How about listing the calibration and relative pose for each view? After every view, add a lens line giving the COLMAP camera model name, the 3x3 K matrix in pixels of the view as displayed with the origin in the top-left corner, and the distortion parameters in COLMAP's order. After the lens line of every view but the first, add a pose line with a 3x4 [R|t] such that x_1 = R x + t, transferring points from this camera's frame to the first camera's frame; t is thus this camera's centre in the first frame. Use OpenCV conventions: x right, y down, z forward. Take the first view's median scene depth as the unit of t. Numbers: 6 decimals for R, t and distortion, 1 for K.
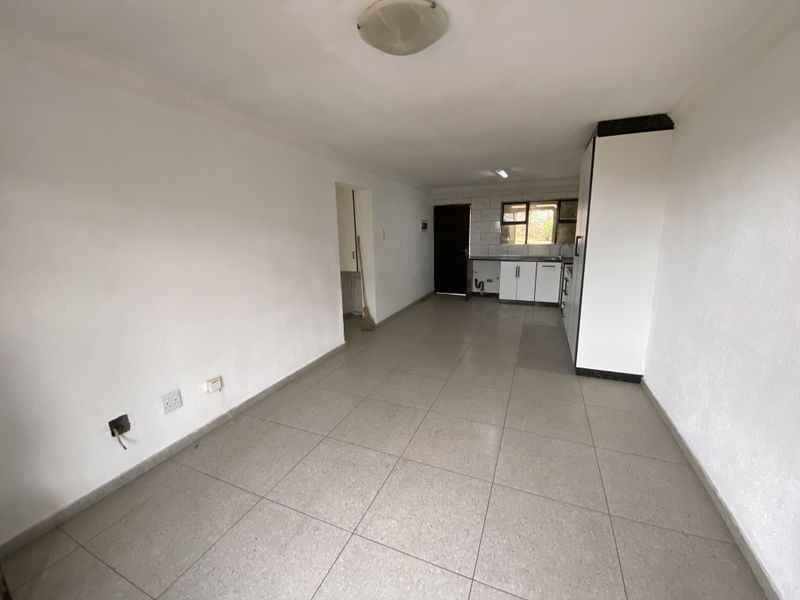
lens RADIAL K [[332.1, 0, 400.8], [0, 332.1, 301.9], [0, 0, 1]] dist [-0.015058, -0.003059]
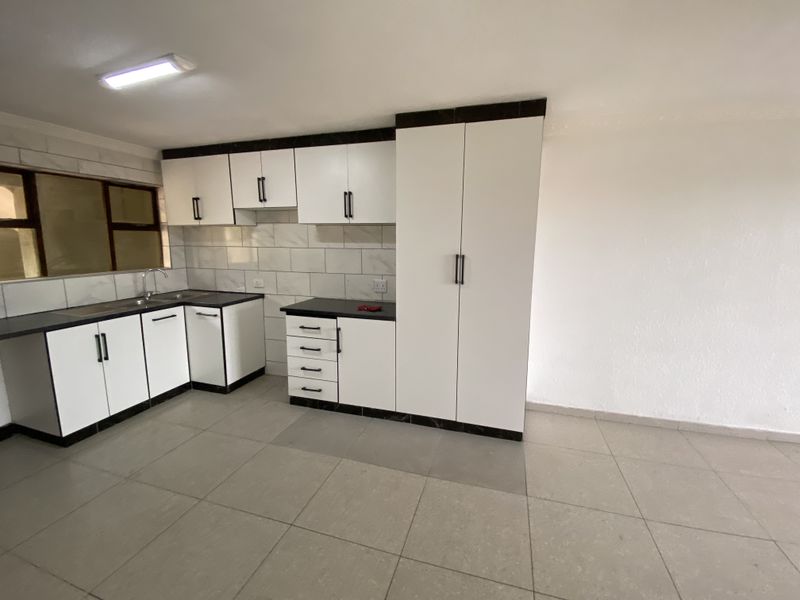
lens RADIAL K [[346.3, 0, 400.8], [0, 346.3, 299.0], [0, 0, 1]] dist [0.003839, -0.010208]
pose [[-0.129004, -0.147003, 0.980688, -0.233202], [0.193664, 0.966173, 0.170303, -0.448847], [-0.972549, 0.211894, -0.096171, 2.138026]]
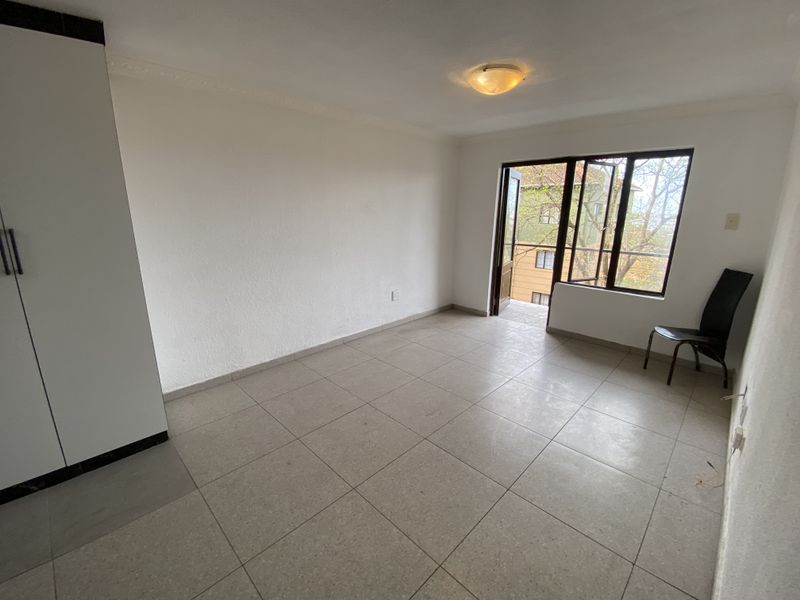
lens RADIAL K [[346.3, 0, 406.1], [0, 346.3, 296.2], [0, 0, 1]] dist [0.003839, -0.010208]
pose [[-0.936263, -0.072042, 0.343834, -0.192656], [0.083584, 0.904958, 0.417212, -0.458383], [-0.341212, 0.419359, -0.841257, 2.170779]]
